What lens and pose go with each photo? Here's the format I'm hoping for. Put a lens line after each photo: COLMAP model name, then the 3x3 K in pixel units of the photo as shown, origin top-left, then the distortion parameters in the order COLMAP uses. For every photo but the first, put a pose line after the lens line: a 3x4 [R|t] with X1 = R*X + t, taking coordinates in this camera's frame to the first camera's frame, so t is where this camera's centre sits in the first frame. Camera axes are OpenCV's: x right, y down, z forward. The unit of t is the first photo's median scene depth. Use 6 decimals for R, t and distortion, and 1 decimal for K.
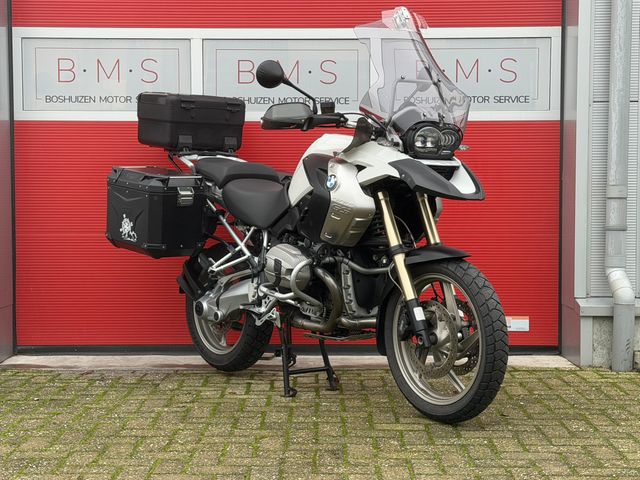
lens RADIAL K [[1151.0, 0, 319.0], [0, 1151.0, 241.9], [0, 0, 1]] dist [0.139474, 0.000000]
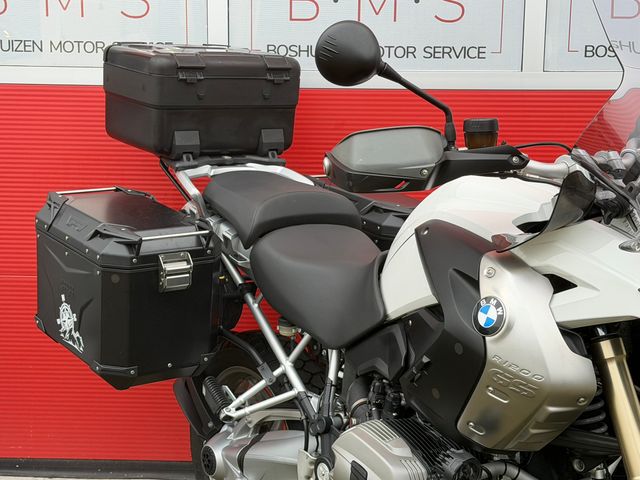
lens RADIAL K [[1151.0, 0, 327.0], [0, 1151.0, 239.4], [0, 0, 1]] dist [0.139474, 0.000000]
pose [[0.998437, 0.017173, -0.053177, -0.023241], [-0.011409, 0.994208, 0.106870, -0.108434], [0.054705, -0.106096, 0.992850, 0.504384]]
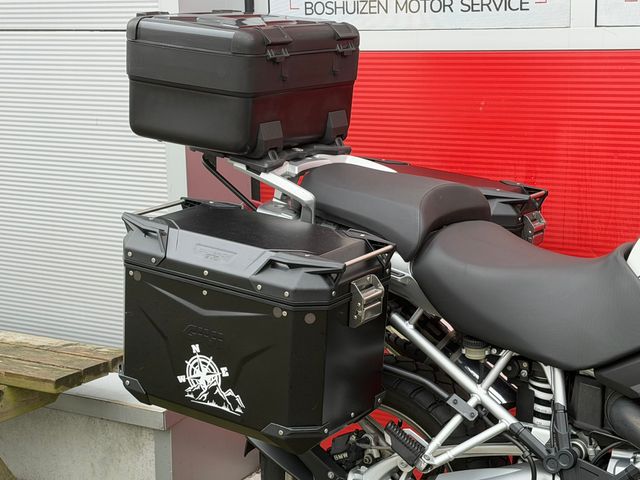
lens RADIAL K [[1279.7, 0, 332.1], [0, 1279.7, 238.6], [0, 0, 1]] dist [0.466771, 0.000000]
pose [[0.945313, -0.087712, 0.314148, -0.269800], [0.039924, 0.987037, 0.155451, -0.133351], [-0.323711, -0.134408, 0.936561, 0.576962]]
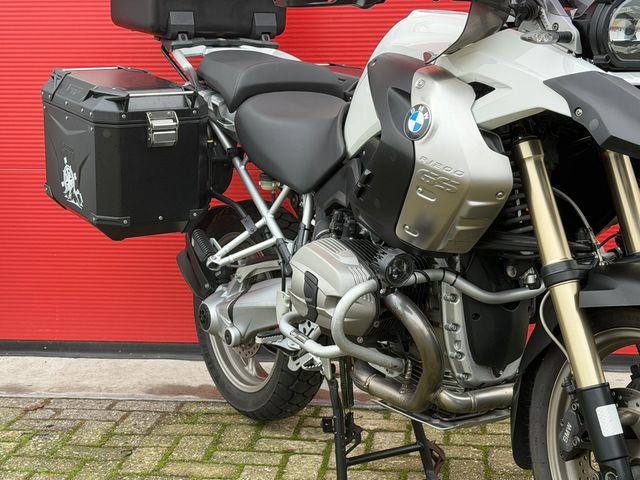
lens RADIAL K [[1151.0, 0, 318.1], [0, 1151.0, 242.7], [0, 0, 1]] dist [0.139474, 0.000000]
pose [[0.992371, 0.010245, -0.122860, 0.024991], [0.004901, 0.992476, 0.122342, -0.052676], [0.123189, -0.122011, 0.984854, 0.463666]]
